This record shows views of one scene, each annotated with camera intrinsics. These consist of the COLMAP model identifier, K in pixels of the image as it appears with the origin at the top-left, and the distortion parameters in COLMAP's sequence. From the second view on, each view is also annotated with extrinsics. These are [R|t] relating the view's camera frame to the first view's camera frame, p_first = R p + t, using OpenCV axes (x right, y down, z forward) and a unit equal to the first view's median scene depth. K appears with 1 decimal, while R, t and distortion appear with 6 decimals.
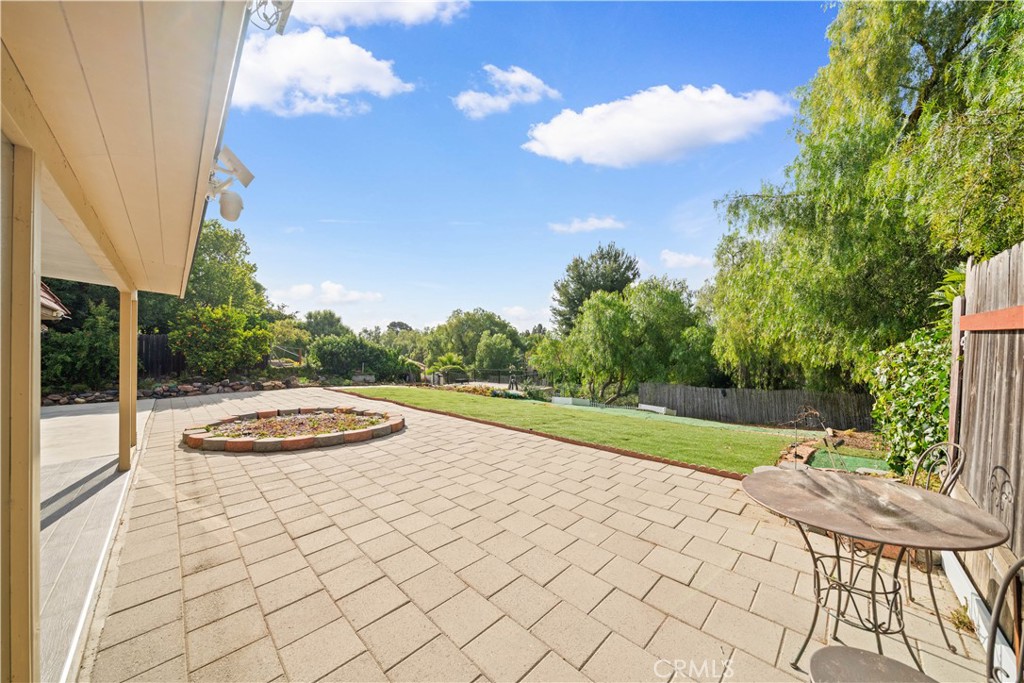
lens RADIAL K [[343.8, 0, 506.2], [0, 343.8, 350.3], [0, 0, 1]] dist [-0.000530, -0.000005]
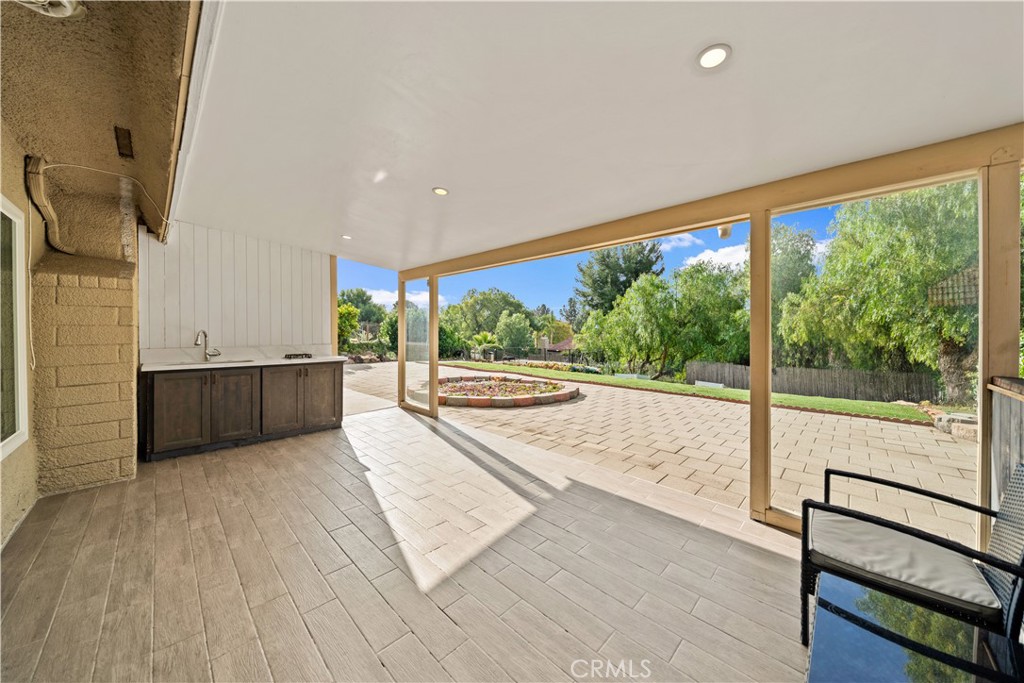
lens RADIAL K [[347.2, 0, 510.5], [0, 347.2, 334.8], [0, 0, 1]] dist [0.000227, 0.000004]
pose [[0.999794, 0.011884, 0.016482, -0.104717], [-0.012080, 0.999857, 0.011834, 0.003653], [-0.016339, -0.012030, 0.999794, -0.033399]]
